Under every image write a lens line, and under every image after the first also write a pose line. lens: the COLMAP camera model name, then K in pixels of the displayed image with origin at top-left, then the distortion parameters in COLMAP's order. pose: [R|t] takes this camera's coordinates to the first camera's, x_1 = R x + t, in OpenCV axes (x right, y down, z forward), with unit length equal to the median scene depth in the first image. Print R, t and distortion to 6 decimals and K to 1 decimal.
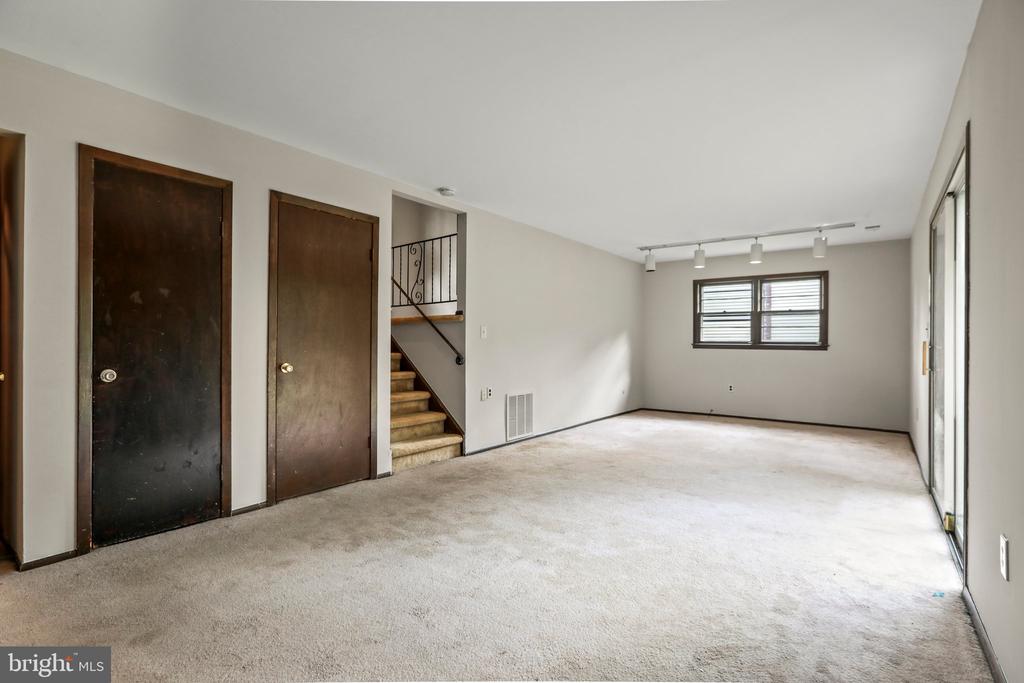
lens RADIAL K [[477.3, 0, 512.0], [0, 477.3, 341.5], [0, 0, 1]] dist [-0.000312, -0.000082]
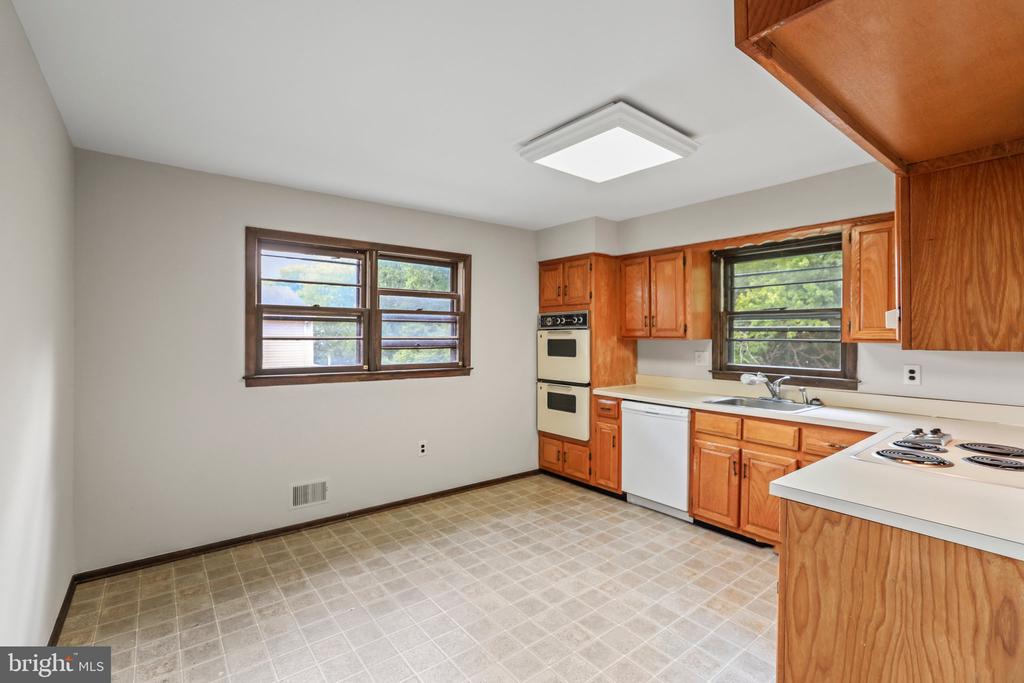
lens RADIAL K [[460.8, 0, 512.0], [0, 460.8, 341.5], [0, 0, 1]] dist [-0.000744, 0.000305]
pose [[0.247345, -0.015806, 0.968798, 0.042182], [-0.001302, 0.999861, 0.016645, -0.034331], [-0.968927, -0.005379, 0.247290, 0.691378]]
